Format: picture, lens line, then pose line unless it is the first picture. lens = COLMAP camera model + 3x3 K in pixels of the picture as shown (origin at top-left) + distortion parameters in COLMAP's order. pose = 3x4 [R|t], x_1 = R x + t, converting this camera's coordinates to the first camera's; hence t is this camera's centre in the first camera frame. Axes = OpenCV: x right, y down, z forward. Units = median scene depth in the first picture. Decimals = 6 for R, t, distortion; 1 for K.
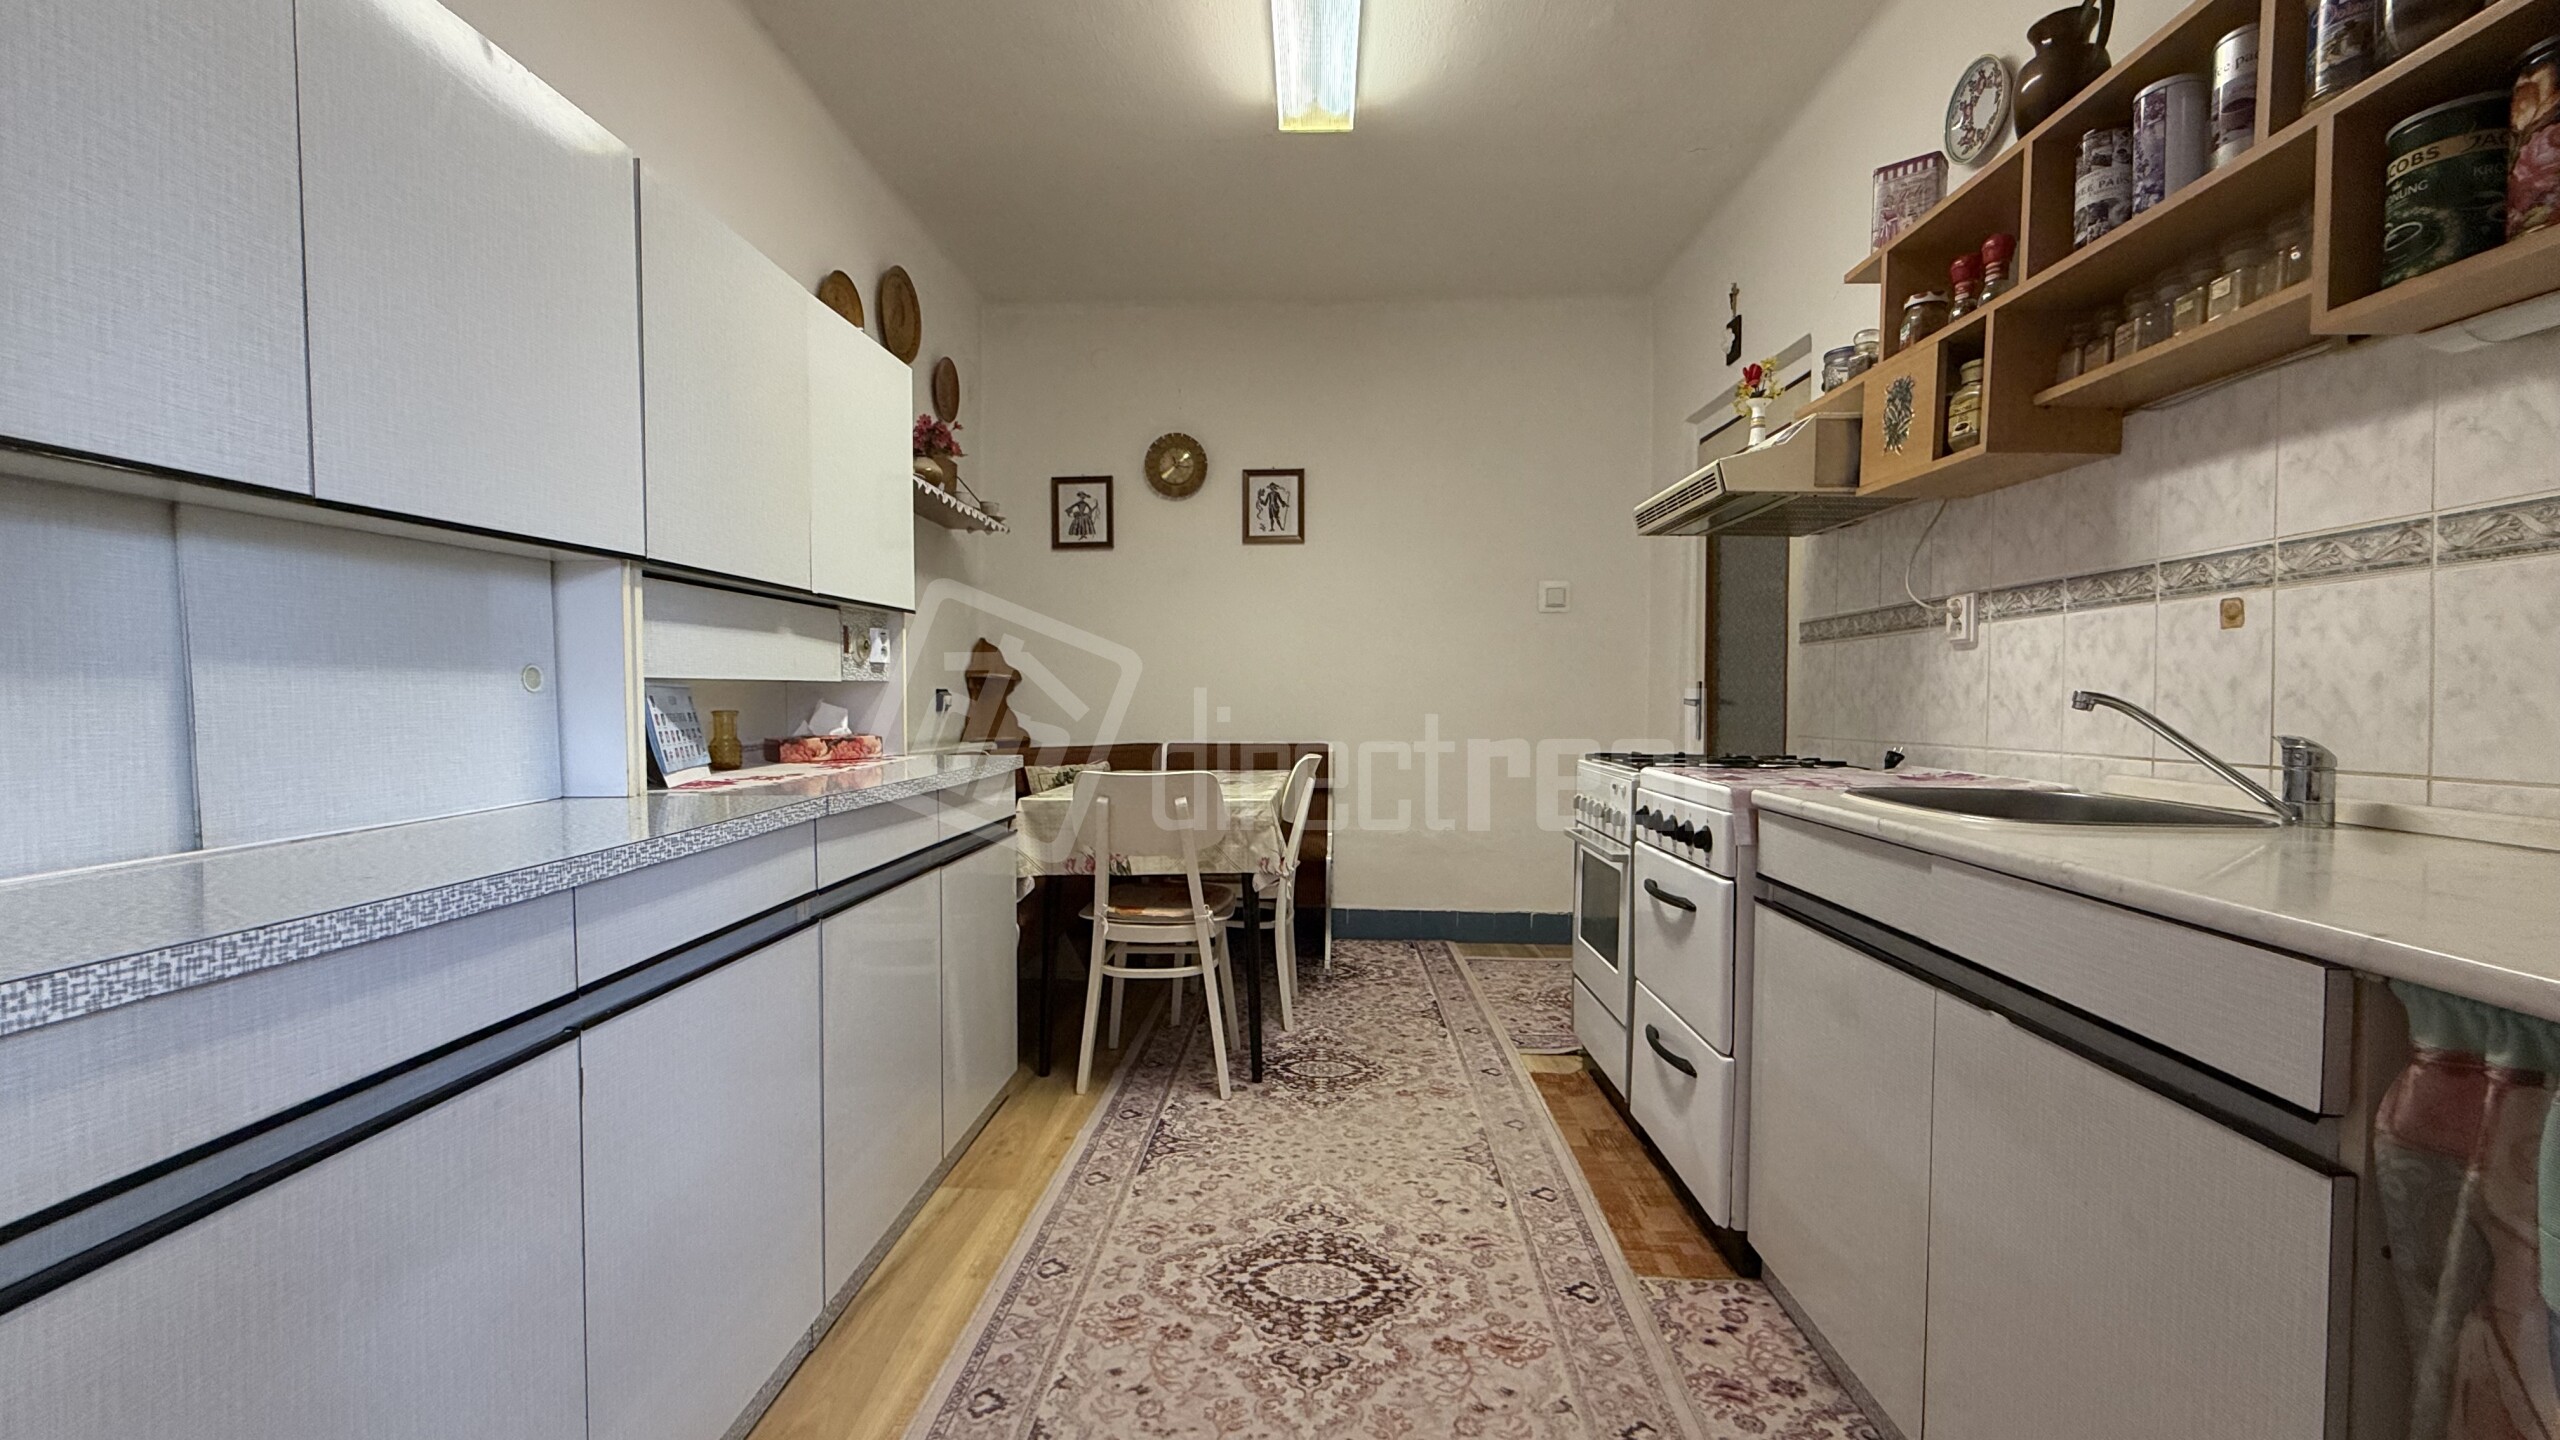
lens RADIAL K [[1026.2, 0, 1273.4], [0, 1026.2, 723.5], [0, 0, 1]] dist [0.003954, -0.000090]
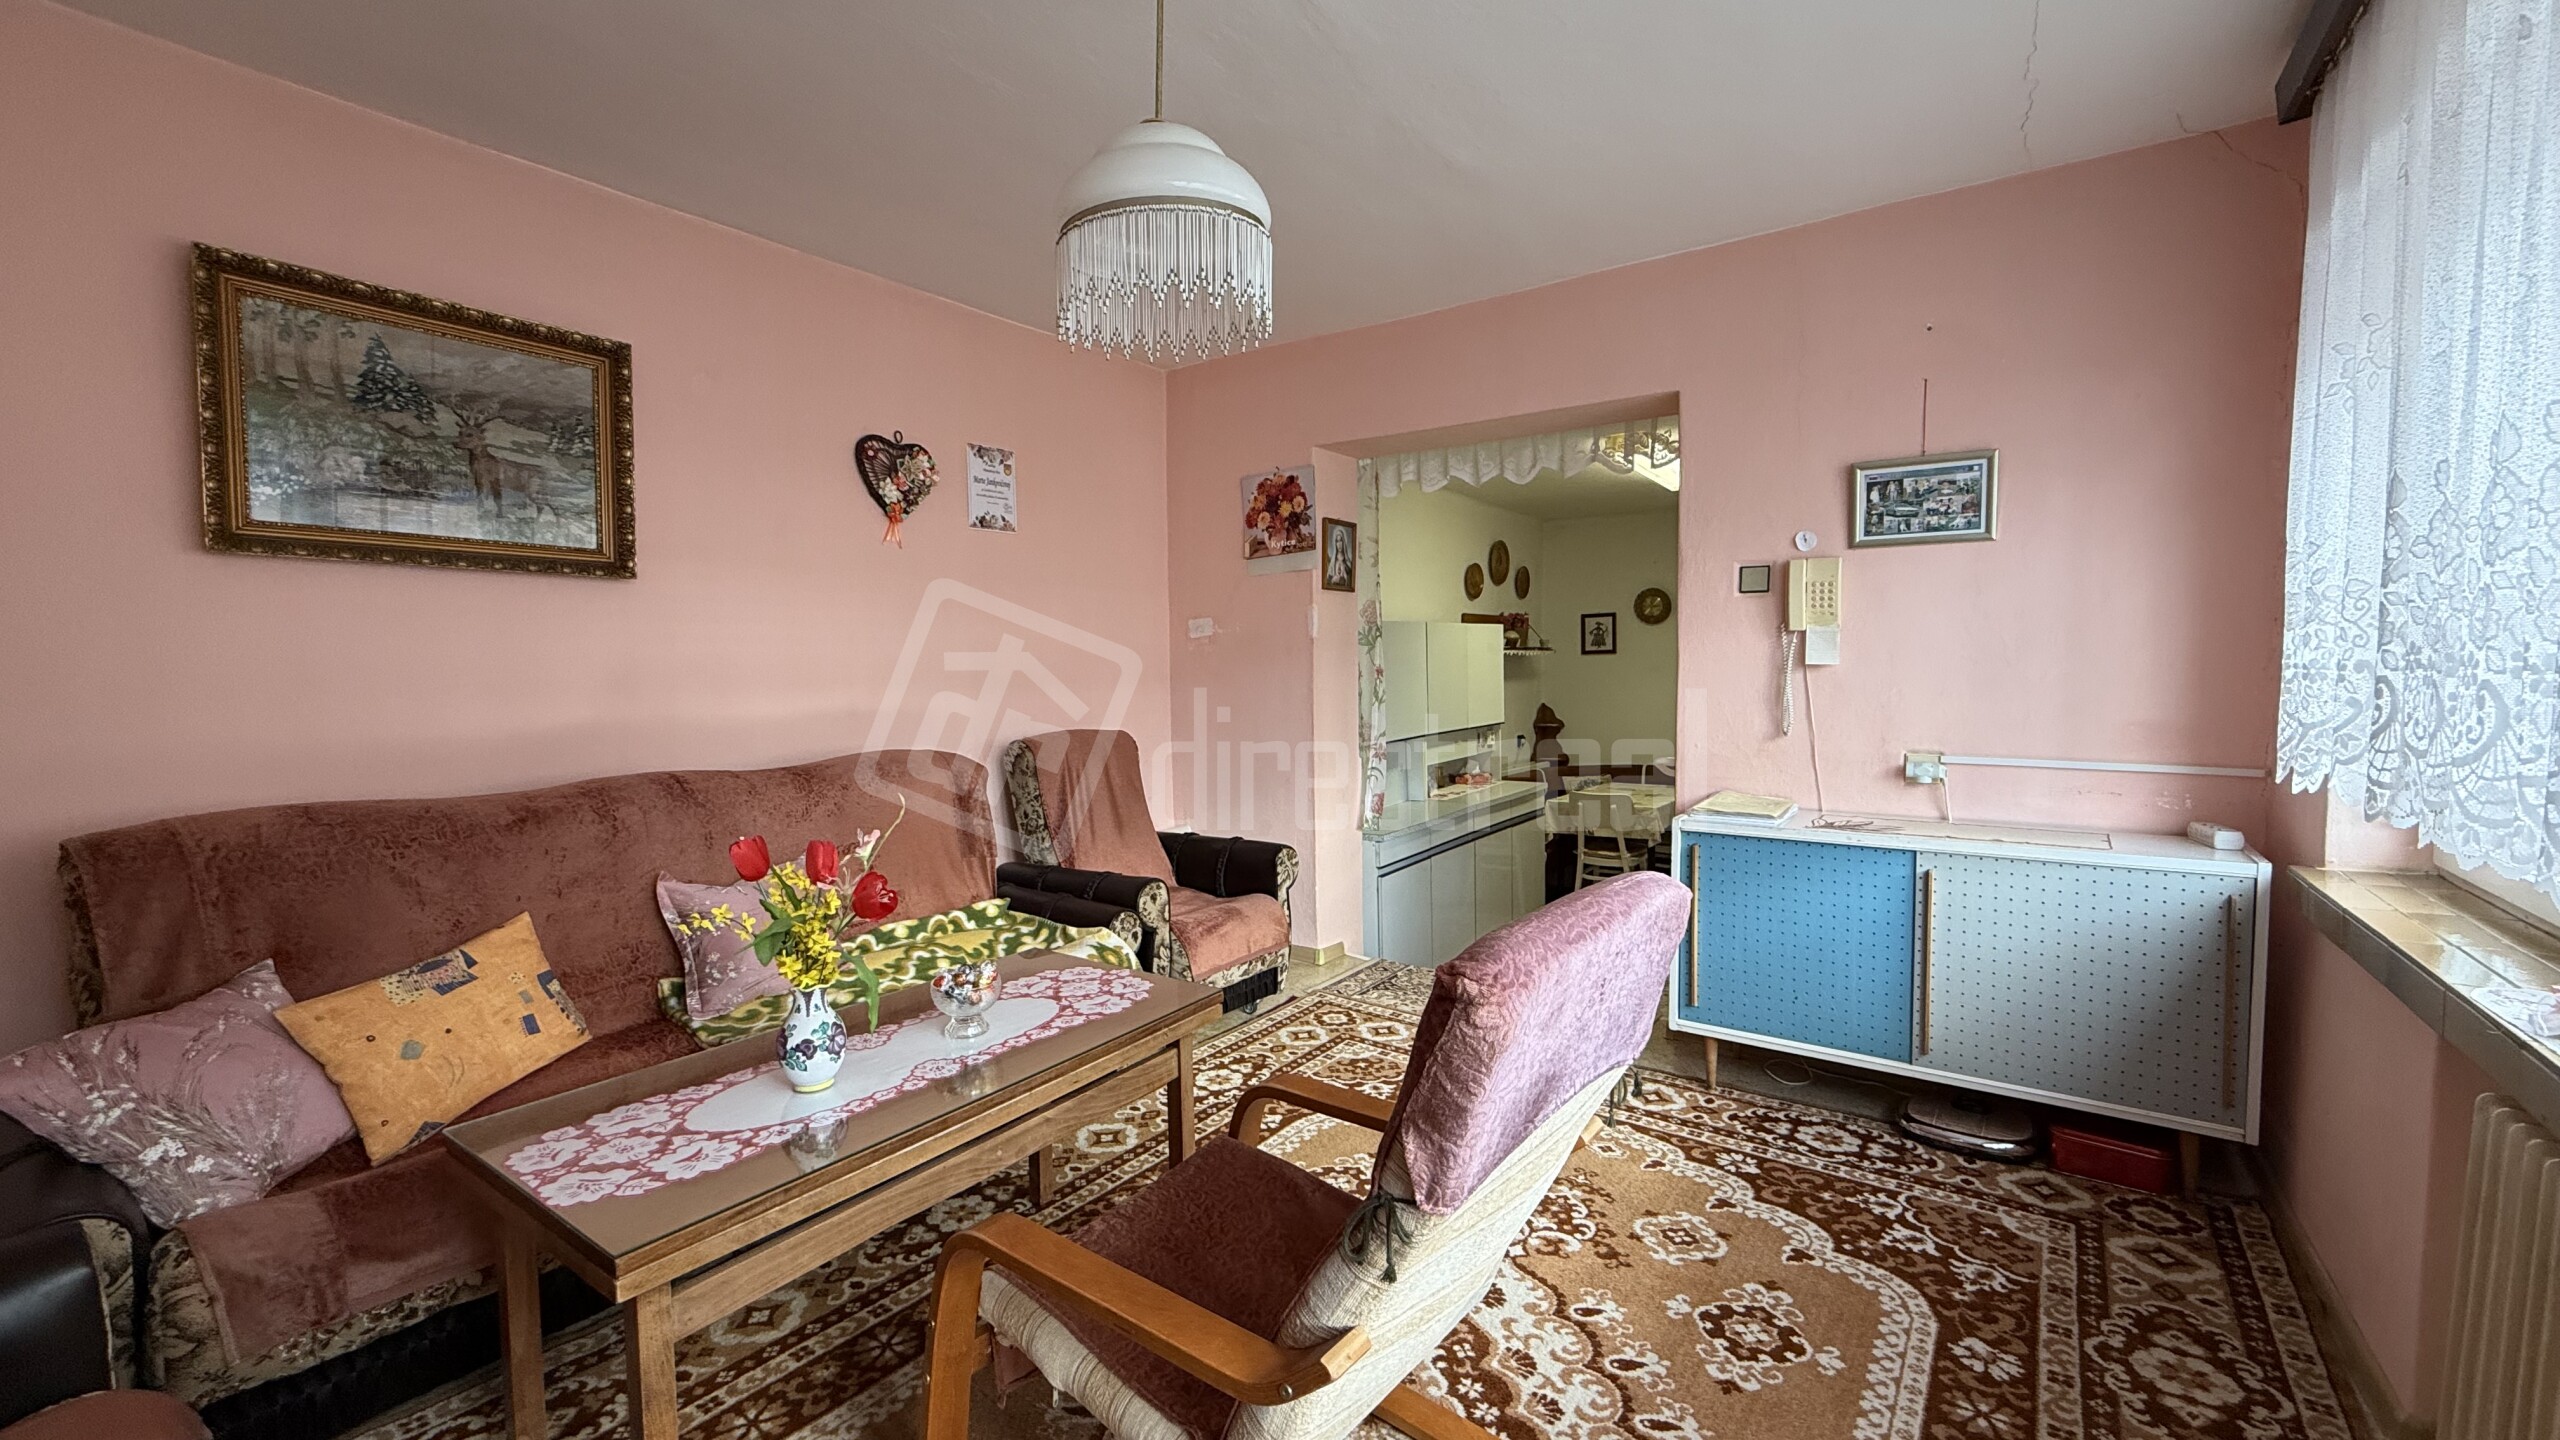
lens RADIAL K [[1026.2, 0, 1272.4], [0, 1026.2, 717.4], [0, 0, 1]] dist [0.003954, -0.000090]
pose [[0.846620, 0.015141, -0.531982, 0.301418], [-0.000769, 0.999629, 0.027229, -0.117032], [0.532197, -0.022643, 0.846318, -0.856117]]
